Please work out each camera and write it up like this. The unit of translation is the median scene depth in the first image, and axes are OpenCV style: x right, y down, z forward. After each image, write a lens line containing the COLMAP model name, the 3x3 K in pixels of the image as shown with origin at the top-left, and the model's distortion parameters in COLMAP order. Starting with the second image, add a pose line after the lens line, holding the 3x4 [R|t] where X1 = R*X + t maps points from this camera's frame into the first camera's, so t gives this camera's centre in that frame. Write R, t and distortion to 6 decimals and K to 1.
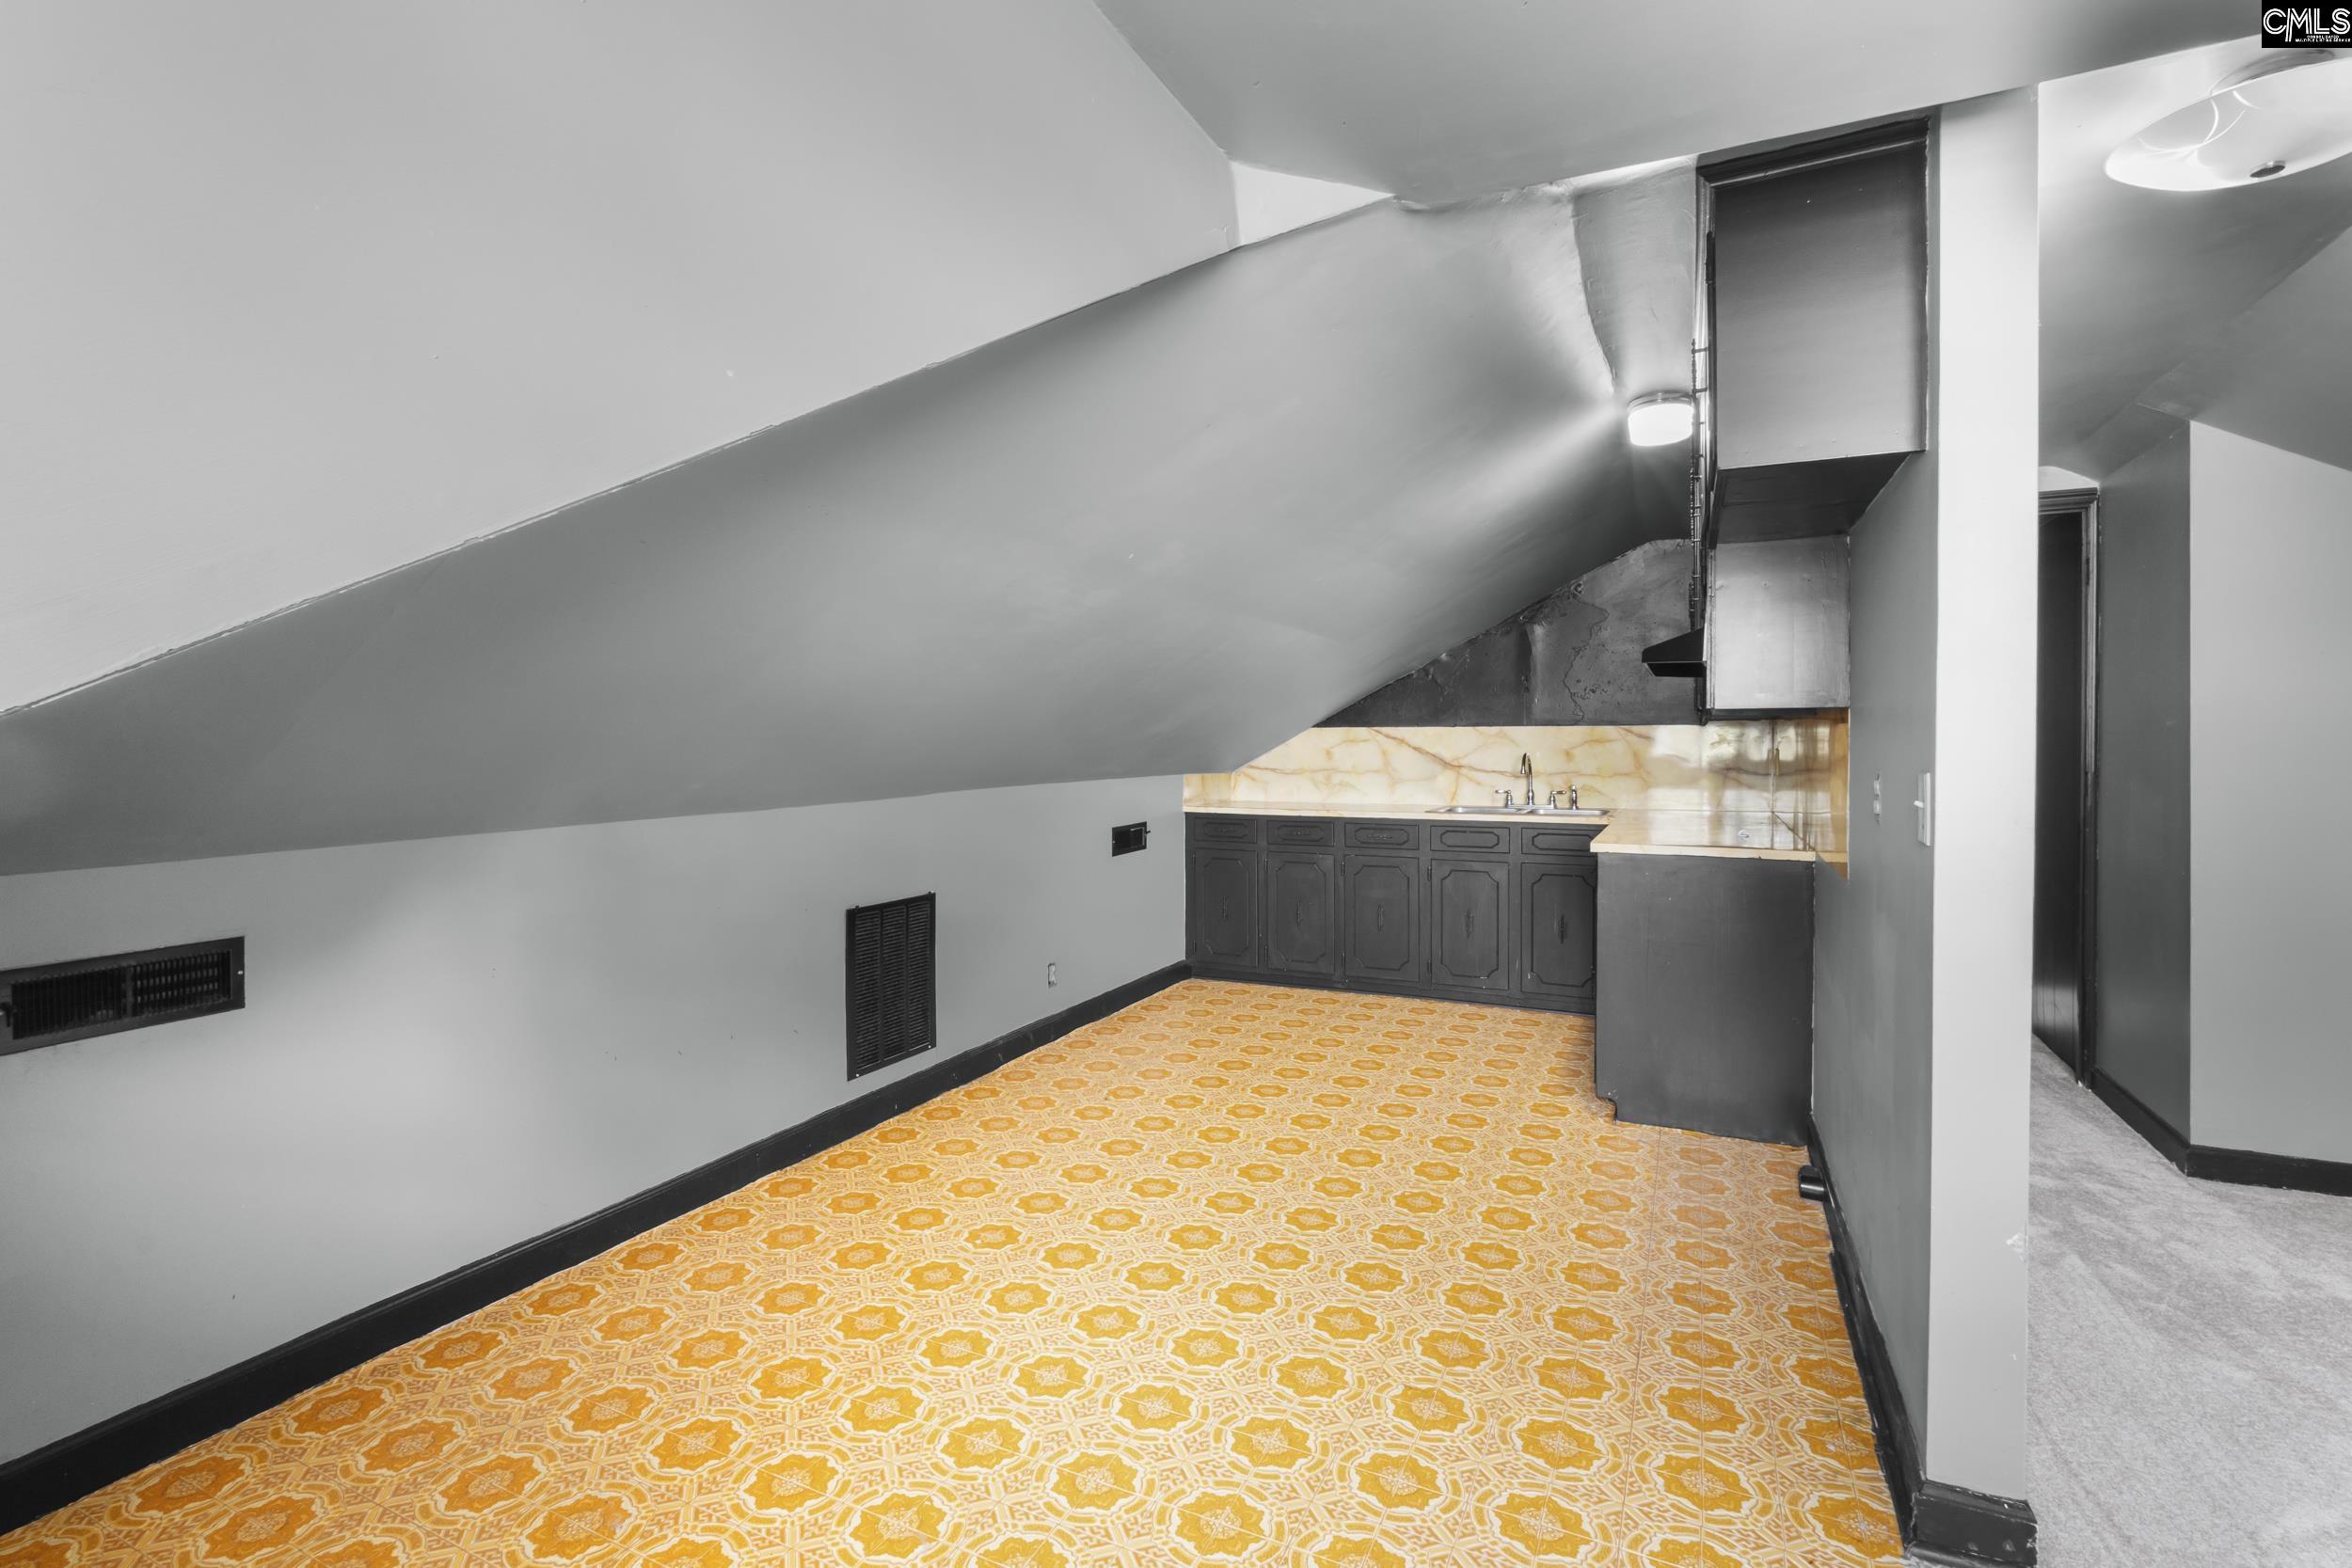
lens RADIAL K [[1082.2, 0, 1175.3], [0, 1082.2, 763.8], [0, 0, 1]] dist [0.002237, 0.000015]
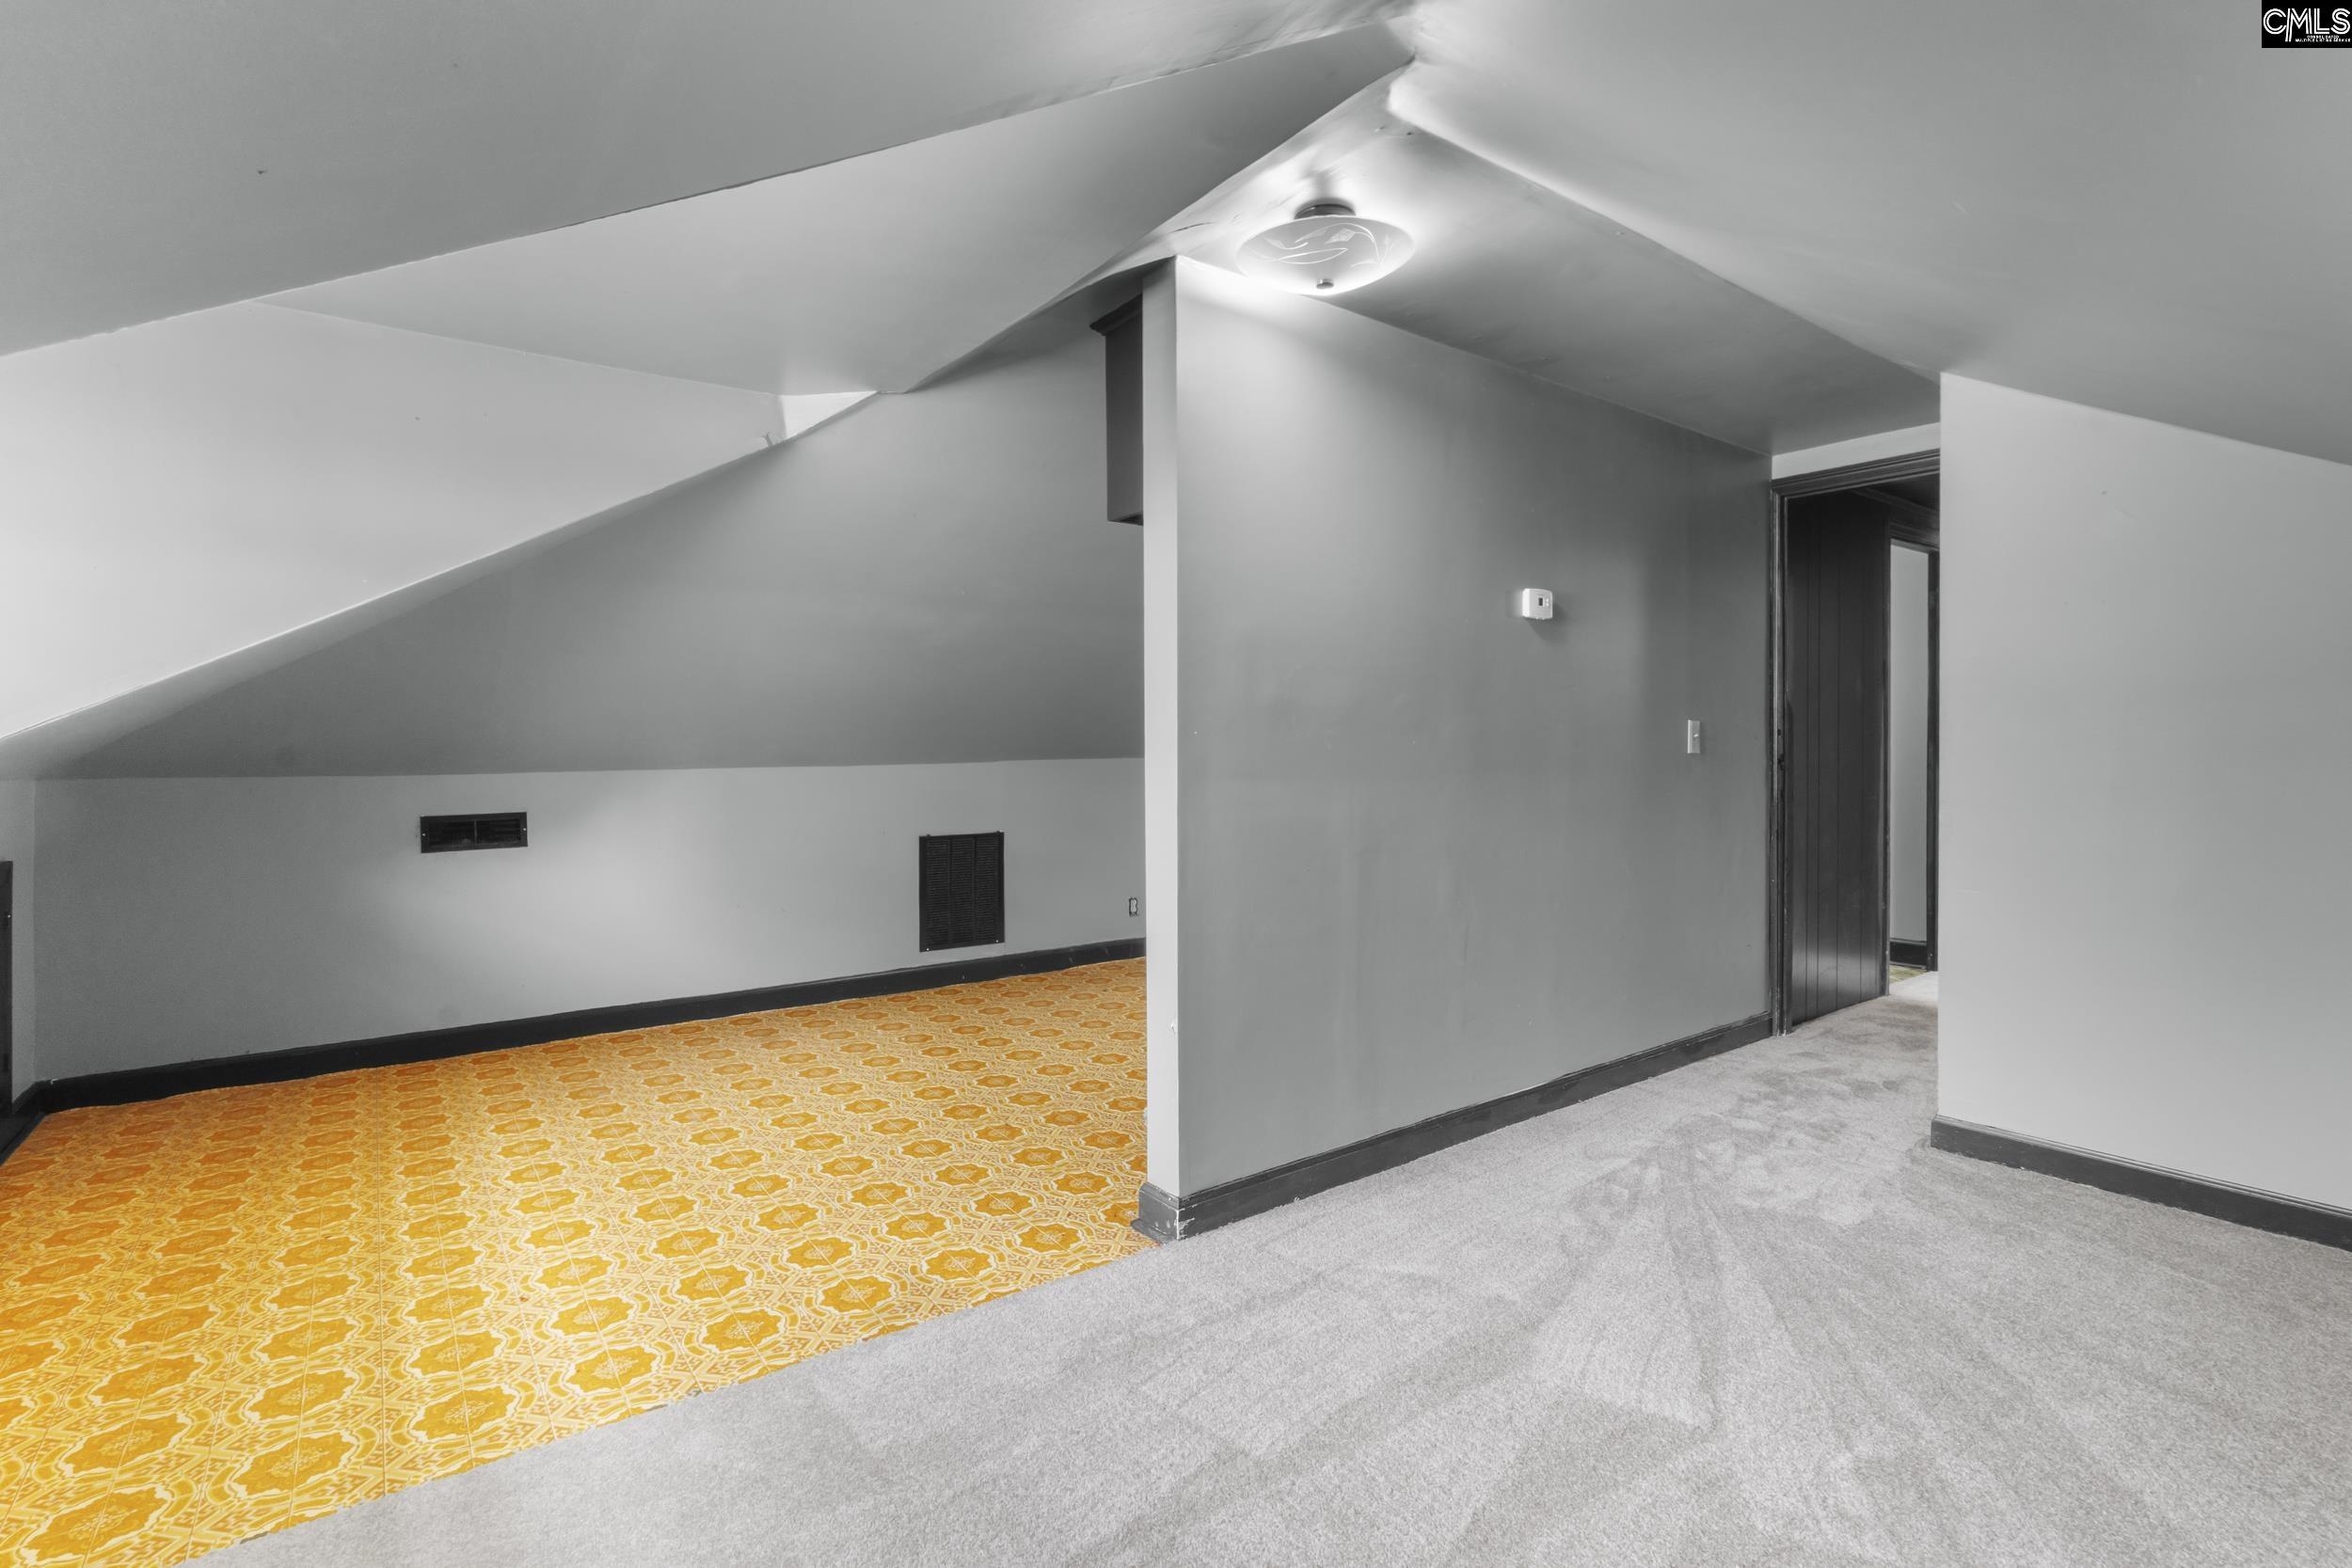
lens RADIAL K [[1082.2, 0, 1168.6], [0, 1082.2, 779.4], [0, 0, 1]] dist [0.002237, 0.000015]
pose [[0.888926, 0.010643, -0.457927, 0.678734], [-0.005642, 0.999909, 0.012289, 0.035477], [0.458016, -0.008340, 0.888905, -0.163393]]
